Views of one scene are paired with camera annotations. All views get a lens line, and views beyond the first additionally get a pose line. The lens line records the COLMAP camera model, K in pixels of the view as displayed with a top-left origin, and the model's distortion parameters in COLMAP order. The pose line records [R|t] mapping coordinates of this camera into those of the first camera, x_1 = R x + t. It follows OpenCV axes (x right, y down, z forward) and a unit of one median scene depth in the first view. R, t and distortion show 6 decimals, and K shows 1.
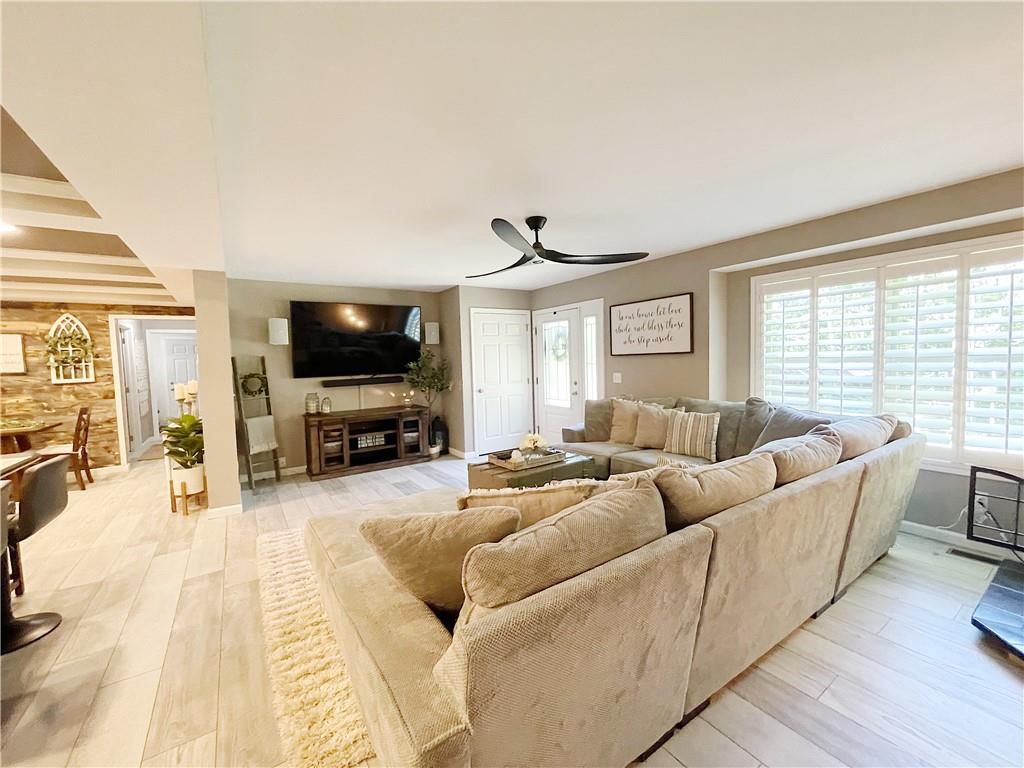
lens RADIAL K [[416.9, 0, 512.6], [0, 416.9, 382.8], [0, 0, 1]] dist [-0.004065, -0.000634]
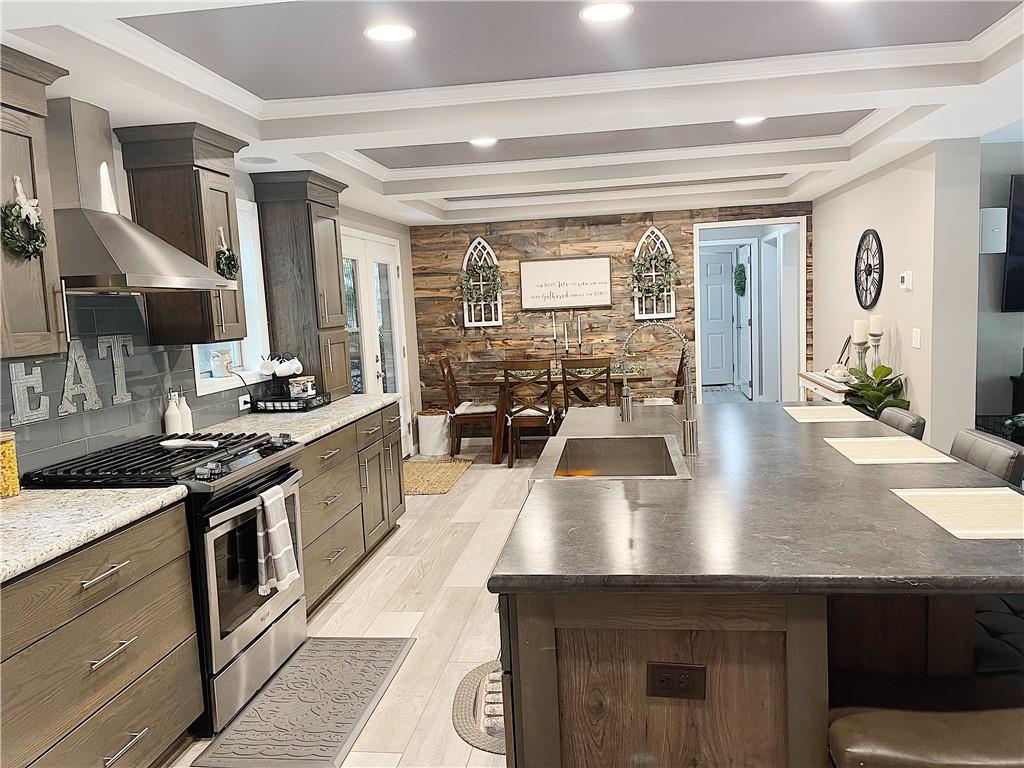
lens RADIAL K [[773.9, 0, 517.6], [0, 773.9, 394.6], [0, 0, 1]] dist [0.064762, -0.008615]
pose [[0.748042, 0.066396, -0.660321, -0.299369], [-0.016002, 0.996498, 0.082071, 0.026128], [0.663458, -0.050826, 0.746485, -0.239390]]
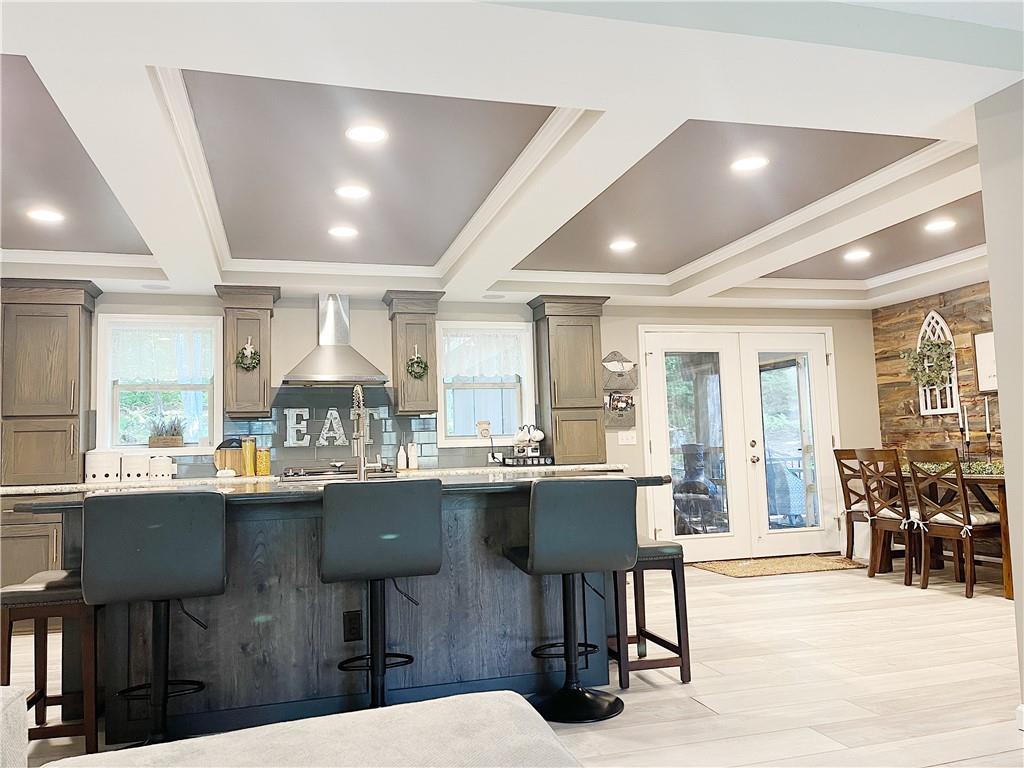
lens RADIAL K [[773.9, 0, 513.8], [0, 773.9, 381.3], [0, 0, 1]] dist [0.064762, -0.008615]
pose [[-0.309347, -0.053958, -0.949417, 0.073270], [-0.027258, 0.998482, -0.047865, 0.044588], [0.950559, 0.011073, -0.310348, 0.570039]]
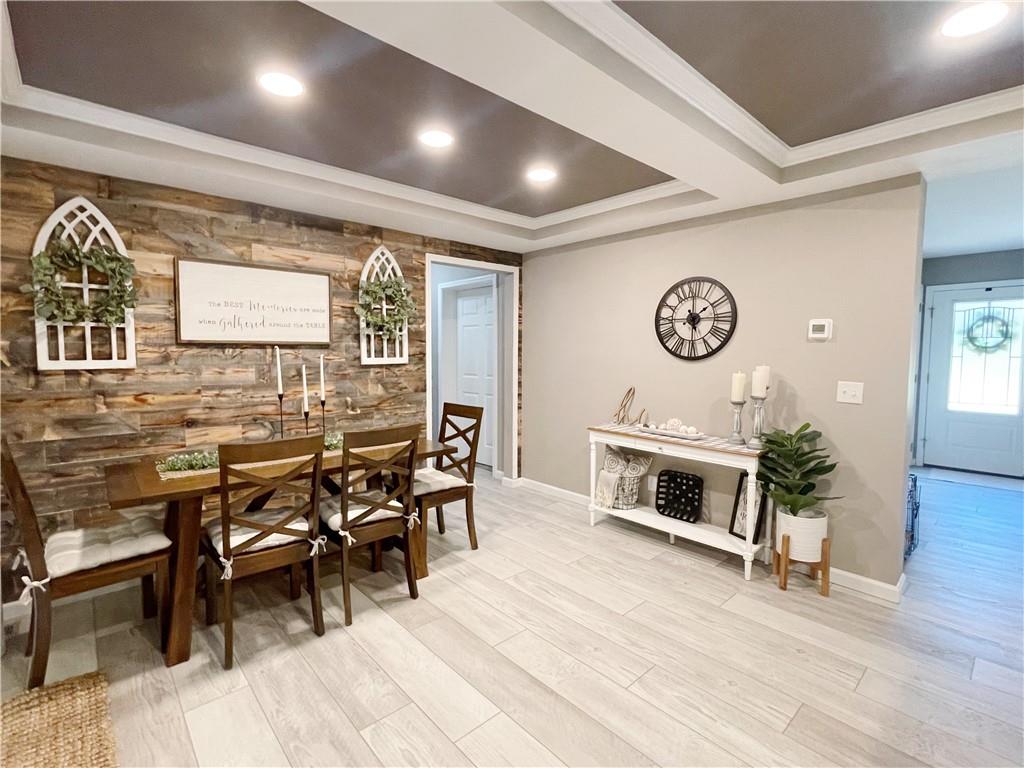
lens RADIAL K [[484.2, 0, 507.9], [0, 484.2, 381.6], [0, 0, 1]] dist [-0.002884, 0.000550]
pose [[0.989344, 0.021514, 0.143999, -0.991430], [-0.021349, 0.999768, -0.002688, 0.023126], [-0.144024, -0.000415, 0.989574, 0.294934]]
